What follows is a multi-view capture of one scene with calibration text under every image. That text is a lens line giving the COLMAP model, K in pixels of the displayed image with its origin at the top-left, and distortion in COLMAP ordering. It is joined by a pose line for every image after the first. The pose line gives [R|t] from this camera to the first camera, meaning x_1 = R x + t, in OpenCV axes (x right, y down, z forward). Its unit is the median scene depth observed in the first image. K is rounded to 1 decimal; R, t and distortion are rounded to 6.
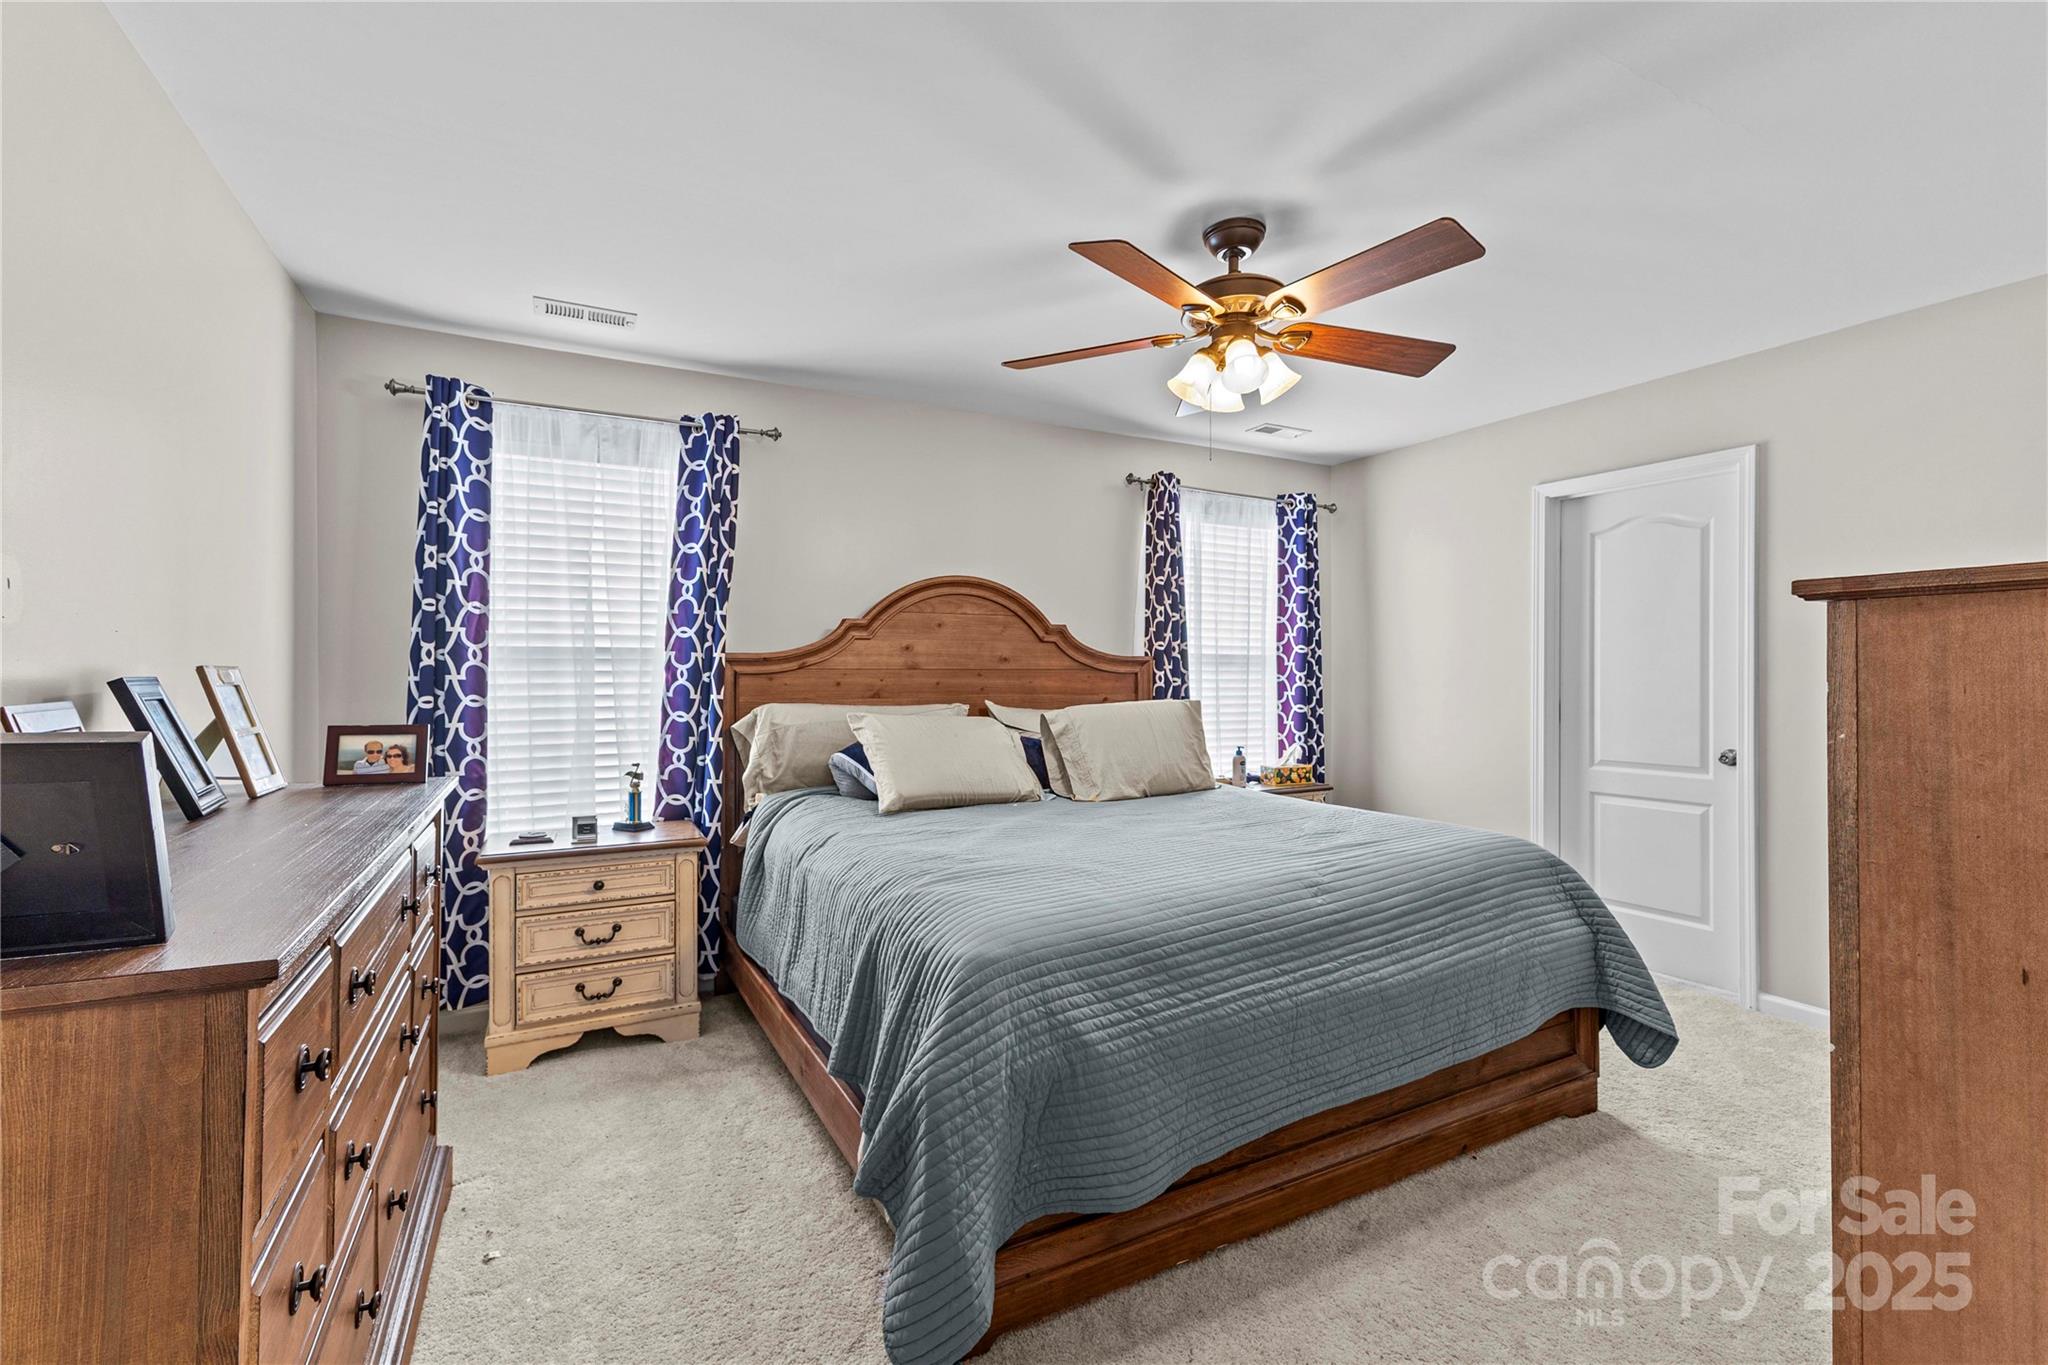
lens RADIAL K [[868.7, 0, 1021.7], [0, 868.7, 676.6], [0, 0, 1]] dist [0.002606, 0.000134]
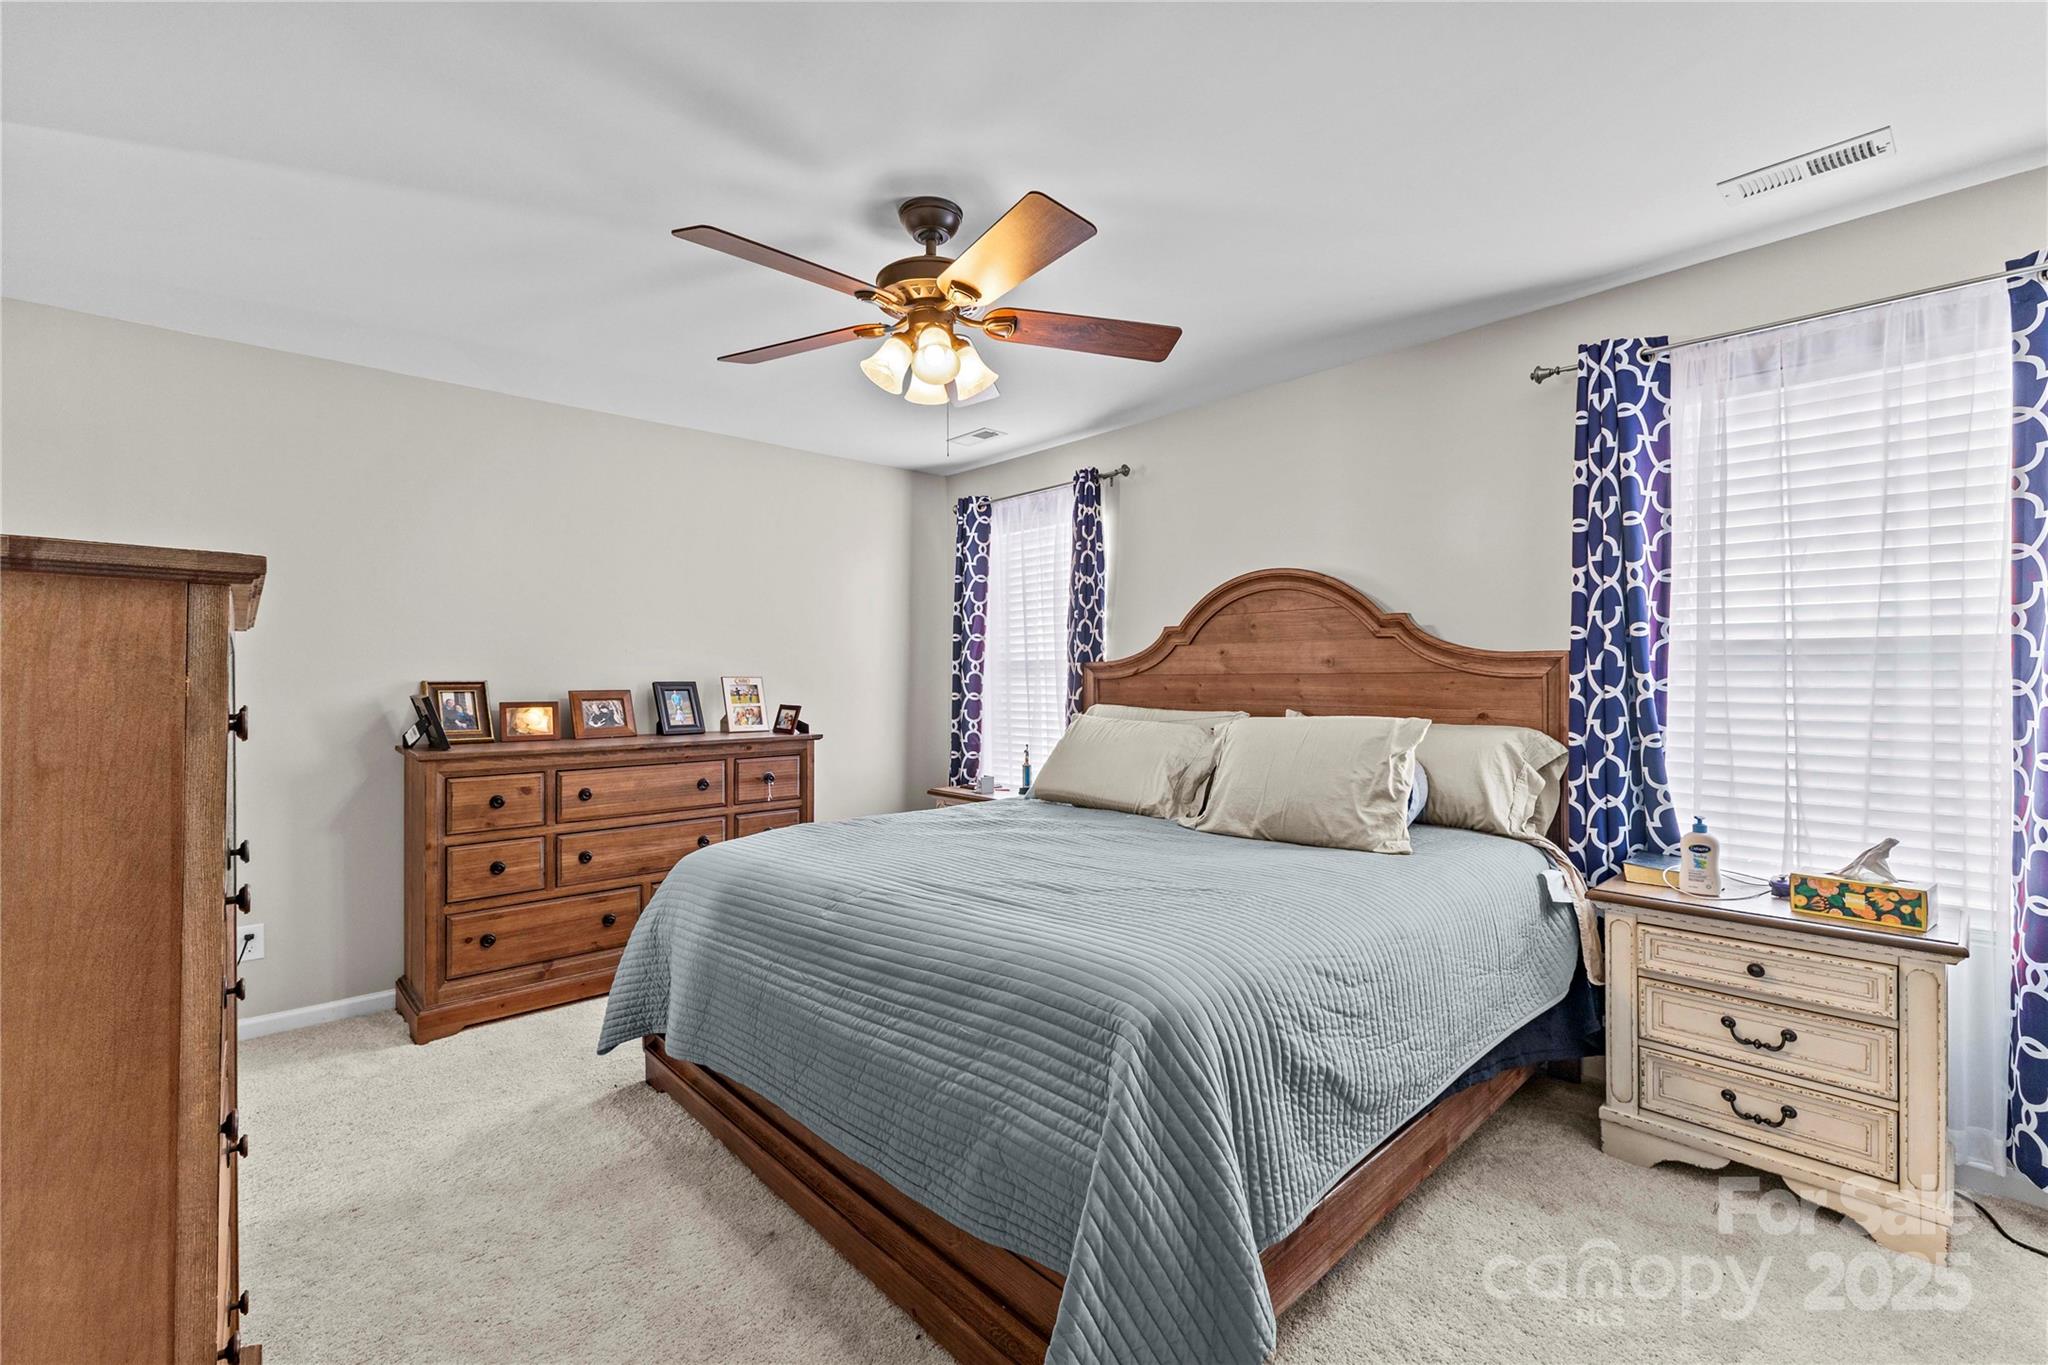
lens RADIAL K [[875.3, 0, 1024.0], [0, 875.3, 682.5], [0, 0, 1]] dist [0.001369, 0.000083]
pose [[0.266717, 0.003567, -0.963768, 0.849099], [-0.000724, 0.999994, 0.003501, -0.003019], [0.963775, -0.000236, 0.266718, 0.600822]]
